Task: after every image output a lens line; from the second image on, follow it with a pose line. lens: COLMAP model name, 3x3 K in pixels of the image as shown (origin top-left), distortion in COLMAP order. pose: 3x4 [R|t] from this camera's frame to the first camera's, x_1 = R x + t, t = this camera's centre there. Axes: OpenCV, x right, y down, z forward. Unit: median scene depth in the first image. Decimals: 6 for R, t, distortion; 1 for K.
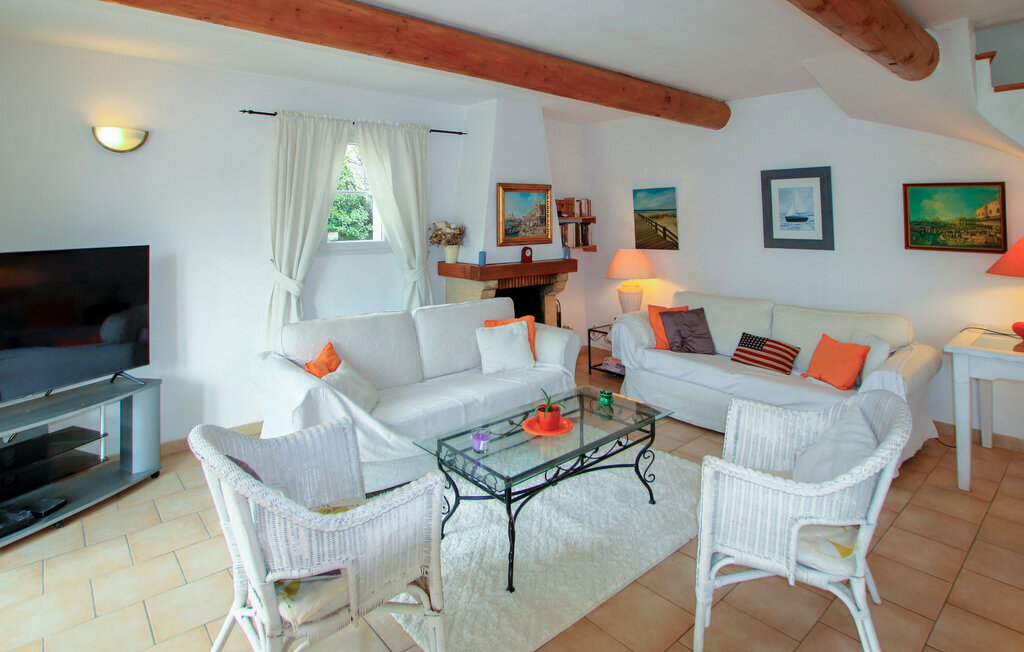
lens RADIAL K [[546.9, 0, 526.6], [0, 546.9, 199.5], [0, 0, 1]] dist [-0.029185, -0.000250]
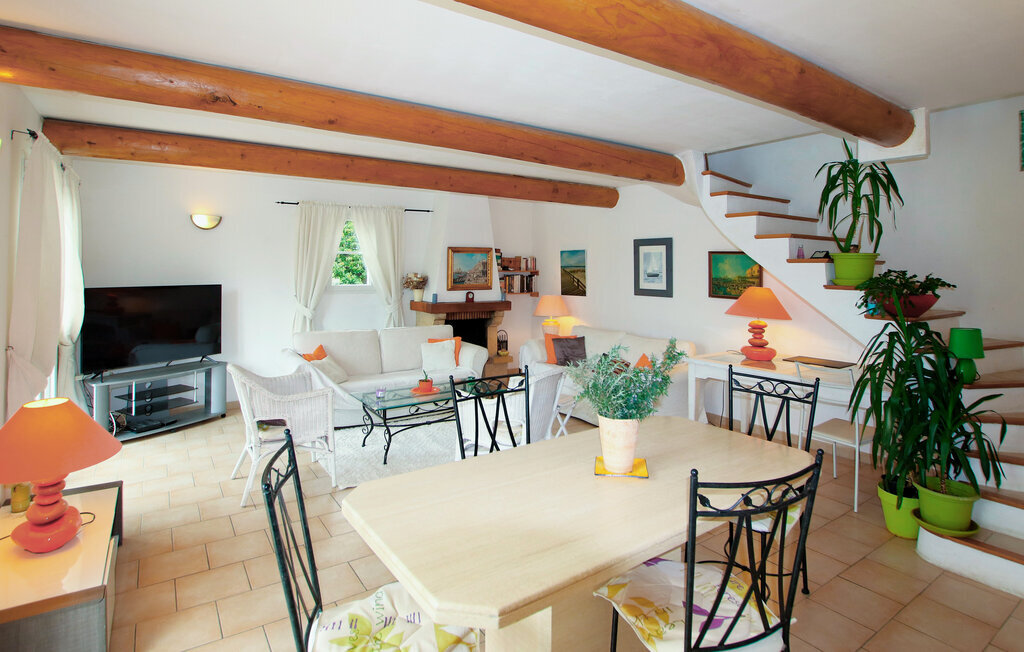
lens RADIAL K [[534.5, 0, 515.3], [0, 534.5, 260.9], [0, 0, 1]] dist [-0.026648, 0.000064]
pose [[0.990736, 0.011520, -0.135309, 0.328182], [-0.008916, 0.999764, 0.019835, -0.023398], [0.135506, -0.018444, 0.990605, -0.392740]]
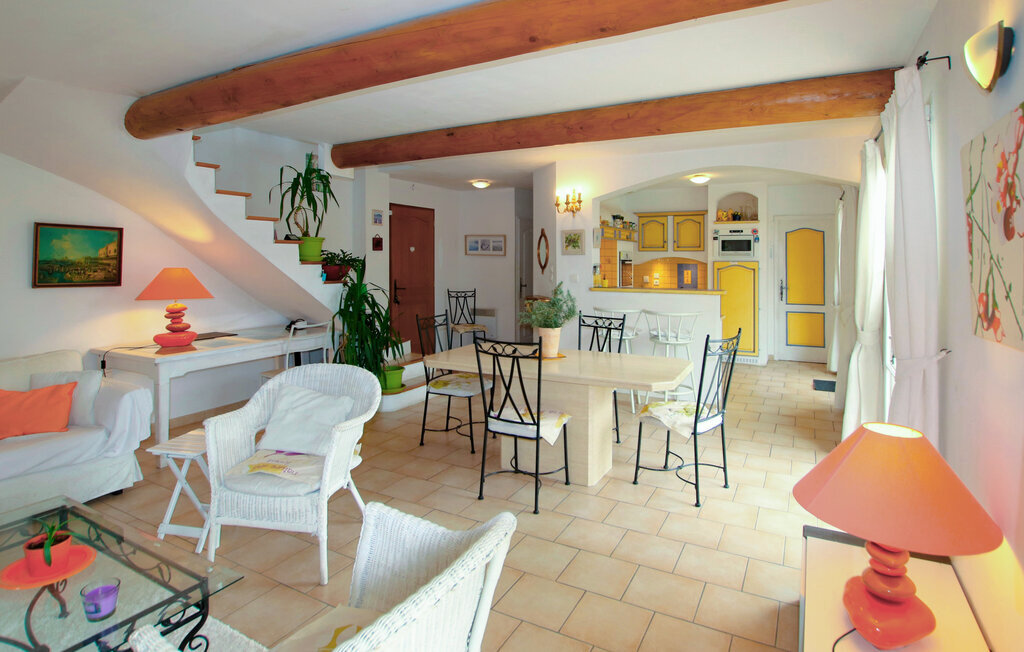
lens RADIAL K [[535.1, 0, 524.7], [0, 535.1, 263.5], [0, 0, 1]] dist [-0.025837, 0.000471]
pose [[-0.336663, -0.008583, 0.941586, -0.438165], [-0.030762, 0.999525, -0.001888, 0.017414], [-0.941123, -0.029601, -0.336767, 0.402211]]
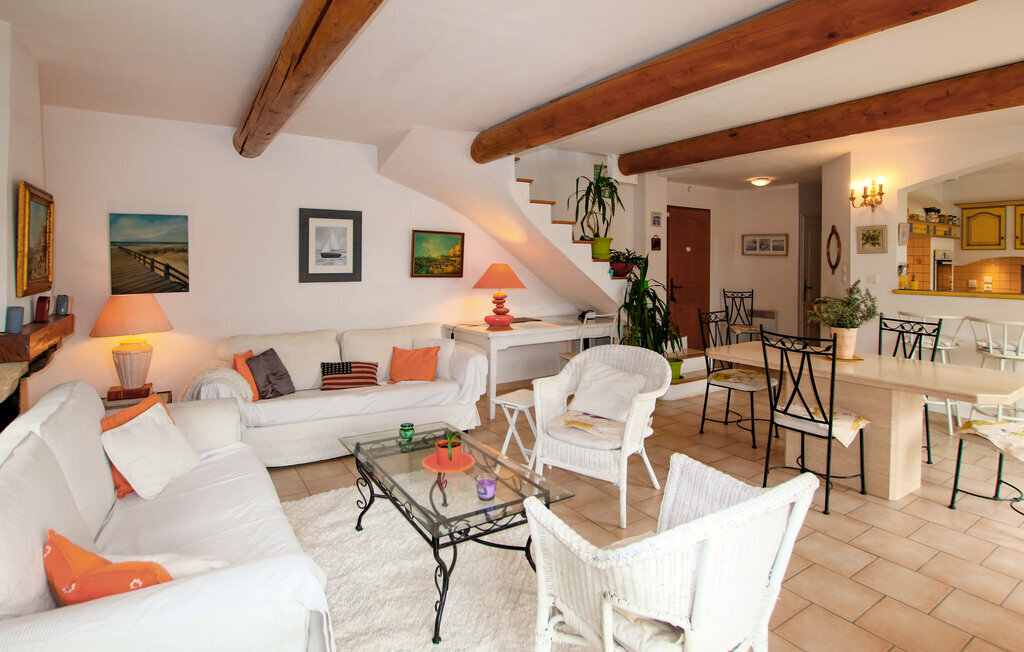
lens RADIAL K [[527.3, 0, 524.0], [0, 527.3, 268.5], [0, 0, 1]] dist [-0.028009, 0.001532]
pose [[0.149517, -0.013285, 0.988670, -0.501954], [-0.034430, 0.999233, 0.018634, 0.028934], [-0.988160, -0.036826, 0.148945, 0.439210]]
